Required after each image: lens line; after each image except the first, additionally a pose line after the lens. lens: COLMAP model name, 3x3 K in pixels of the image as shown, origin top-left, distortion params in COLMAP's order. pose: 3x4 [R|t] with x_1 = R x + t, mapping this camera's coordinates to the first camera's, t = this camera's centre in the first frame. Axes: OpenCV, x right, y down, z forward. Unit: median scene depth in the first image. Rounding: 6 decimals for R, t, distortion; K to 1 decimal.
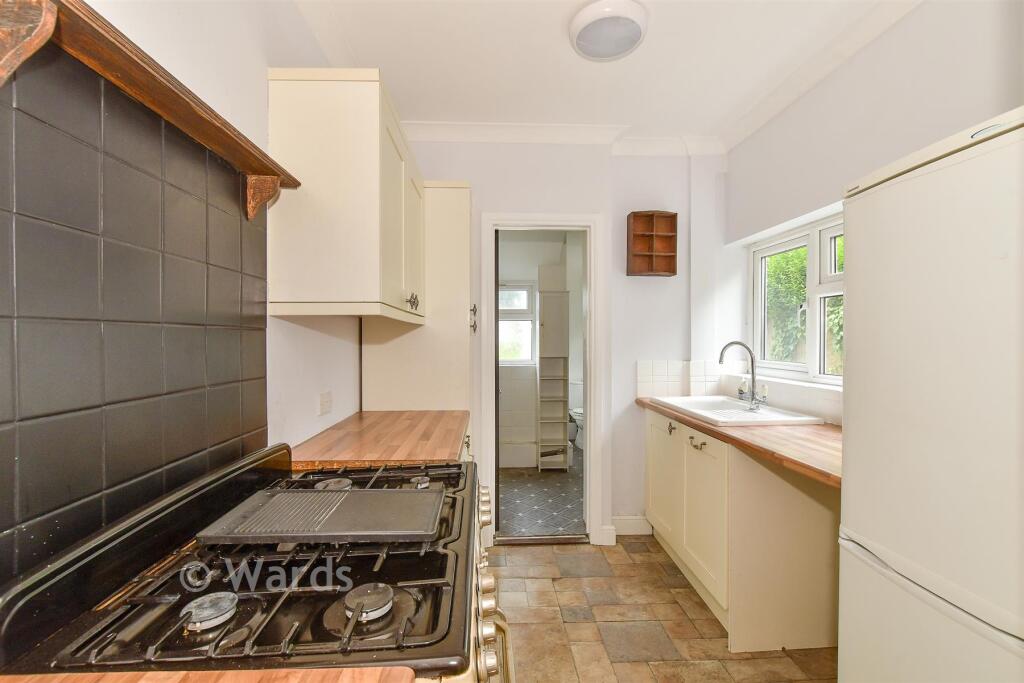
lens RADIAL K [[454.6, 0, 510.7], [0, 454.6, 340.0], [0, 0, 1]] dist [-0.004851, -0.000102]
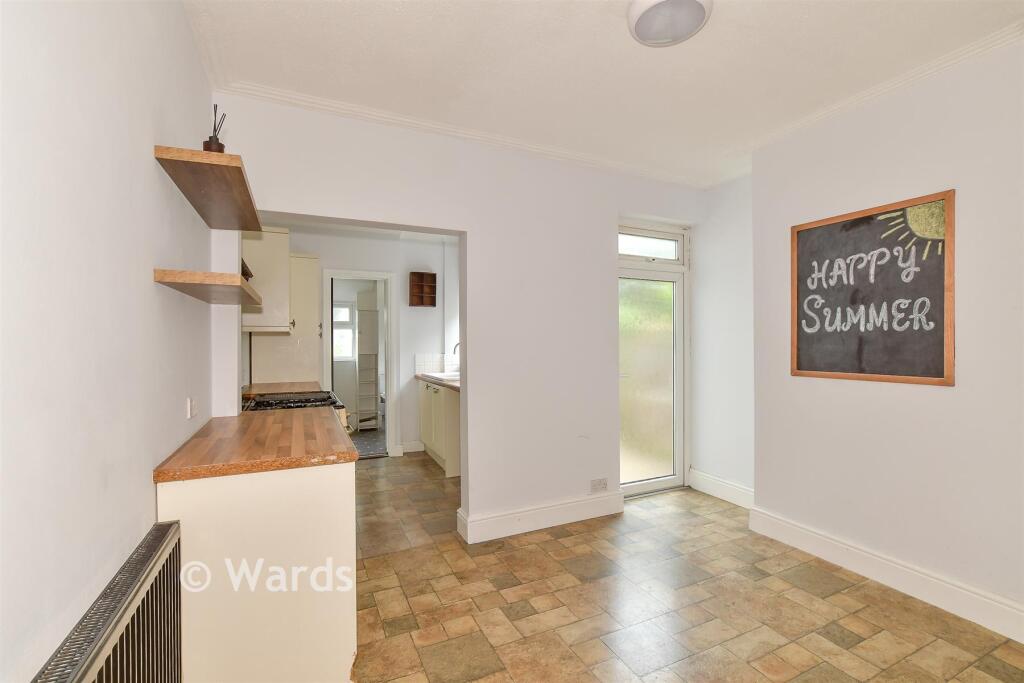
lens RADIAL K [[454.6, 0, 507.2], [0, 454.6, 343.4], [0, 0, 1]] dist [-0.004851, -0.000102]
pose [[0.928704, -0.002118, 0.370815, -0.049815], [0.002812, 0.999995, -0.001333, 0.007828], [-0.370810, 0.002281, 0.928706, -0.801022]]
